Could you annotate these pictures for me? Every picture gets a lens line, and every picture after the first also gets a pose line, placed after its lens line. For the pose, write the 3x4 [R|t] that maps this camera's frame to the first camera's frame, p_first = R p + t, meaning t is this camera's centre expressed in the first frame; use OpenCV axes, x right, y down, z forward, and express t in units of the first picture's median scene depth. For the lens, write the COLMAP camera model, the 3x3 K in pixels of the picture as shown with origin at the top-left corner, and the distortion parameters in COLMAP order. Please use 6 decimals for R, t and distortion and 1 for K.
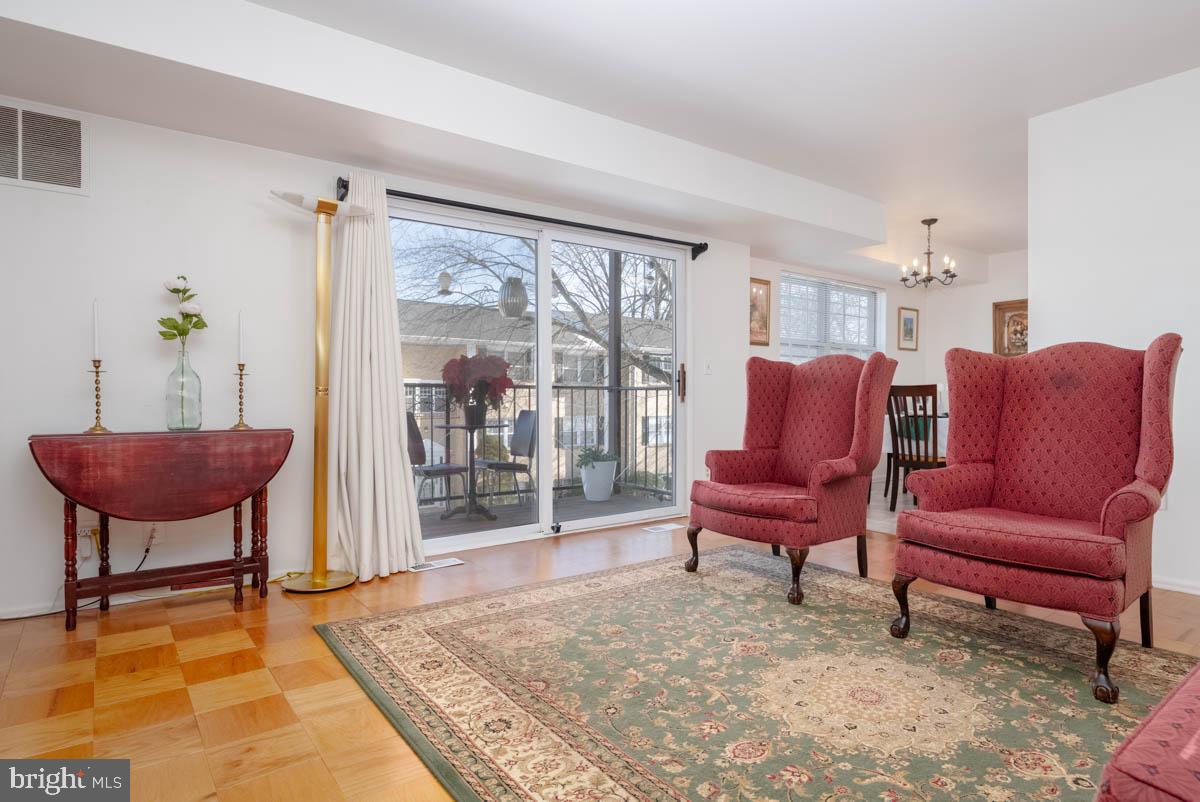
lens RADIAL K [[661.0, 0, 612.3], [0, 661.0, 398.9], [0, 0, 1]] dist [0.003336, -0.001583]
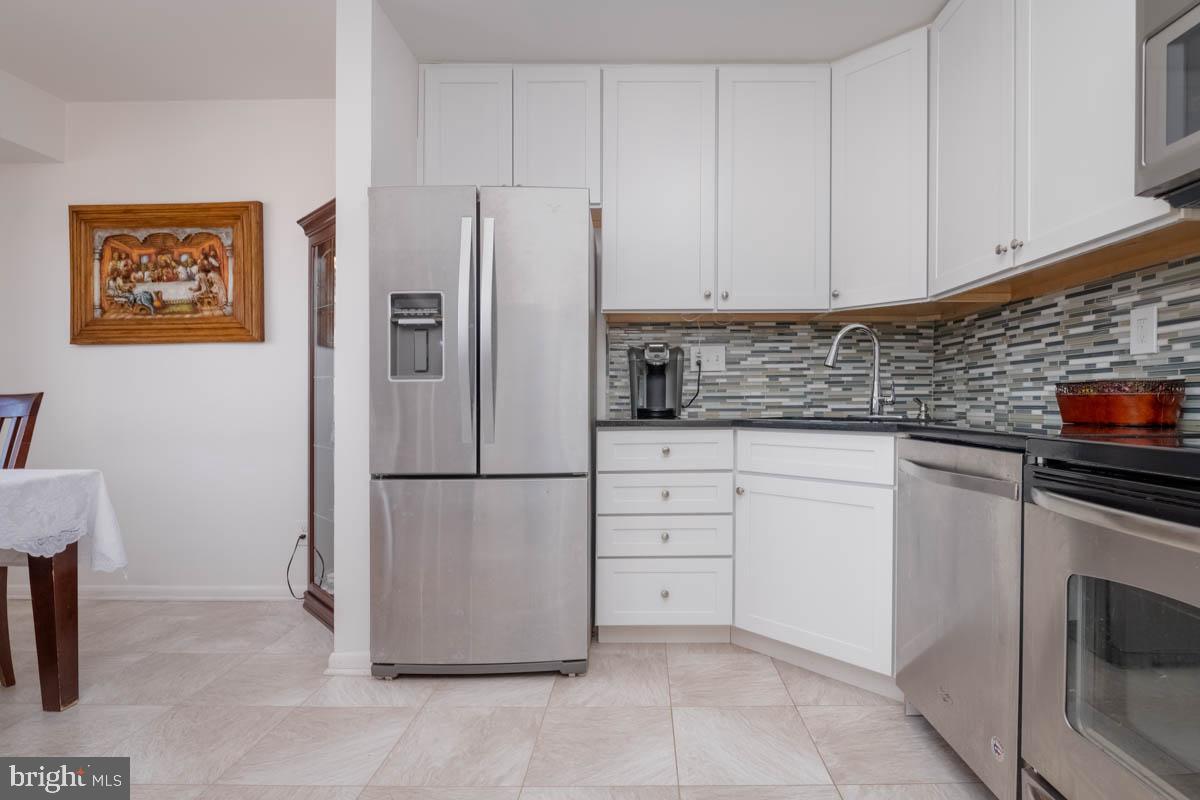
lens RADIAL K [[603.3, 0, 642.7], [0, 603.3, 402.6], [0, 0, 1]] dist [-0.001857, -0.001950]
pose [[0.604520, -0.003886, 0.796581, 1.387710], [0.005371, 0.999985, 0.000802, -0.024644], [-0.796572, 0.003793, 0.604532, 1.258119]]
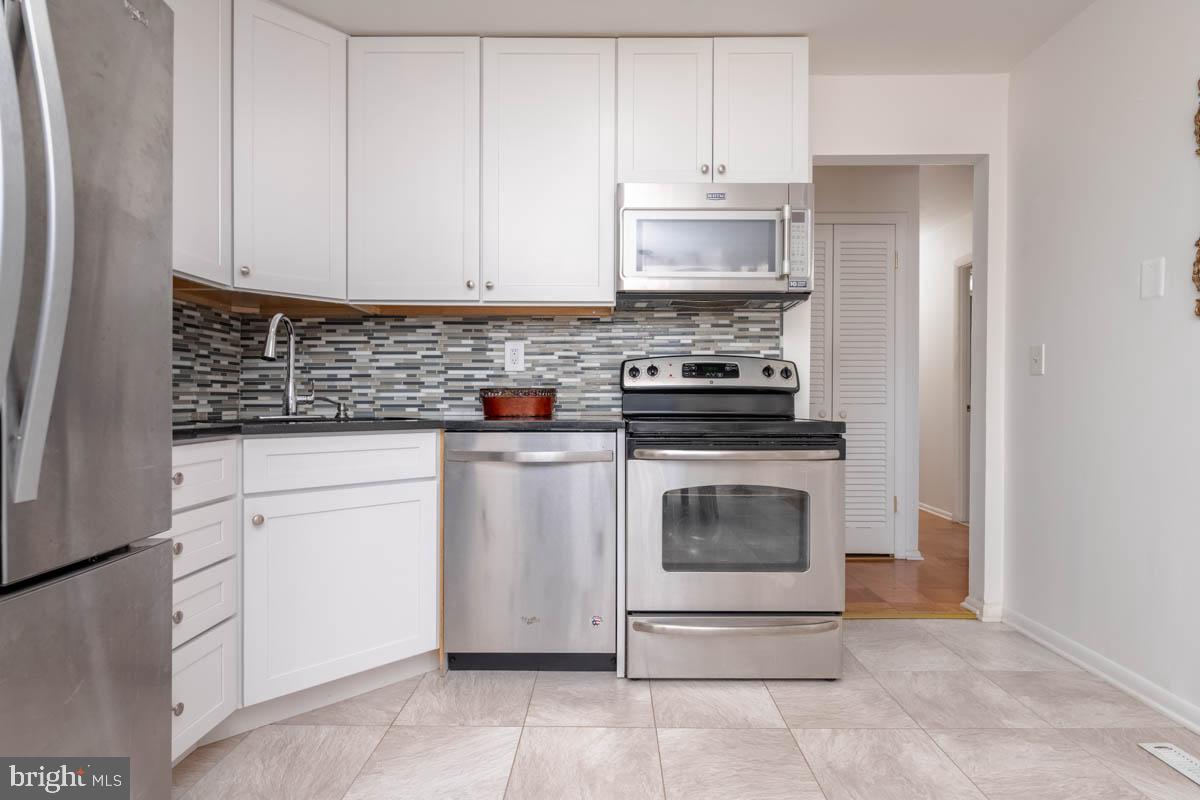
lens RADIAL K [[635.4, 0, 606.5], [0, 635.4, 402.0], [0, 0, 1]] dist [0.007537, -0.008957]
pose [[-0.791595, -0.003912, 0.611034, 1.451531], [-0.001580, 0.999989, 0.004356, -0.026556], [-0.611045, 0.002483, -0.791592, 2.028069]]
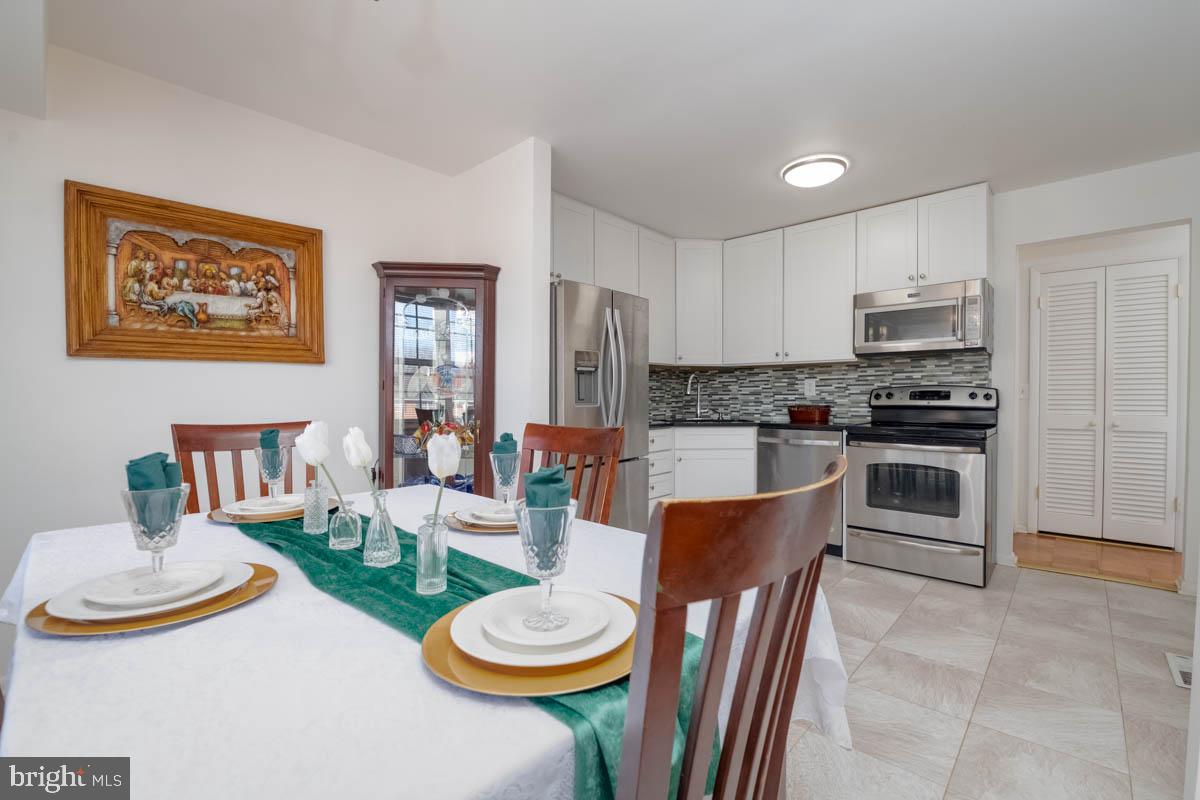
lens RADIAL K [[512.5, 0, 605.0], [0, 512.5, 401.5], [0, 0, 1]] dist [-0.000956, -0.010584]
pose [[-0.174031, -0.009685, 0.984692, 0.734383], [0.004214, 0.999935, 0.010580, -0.078537], [-0.984731, 0.005991, -0.173979, 2.181494]]
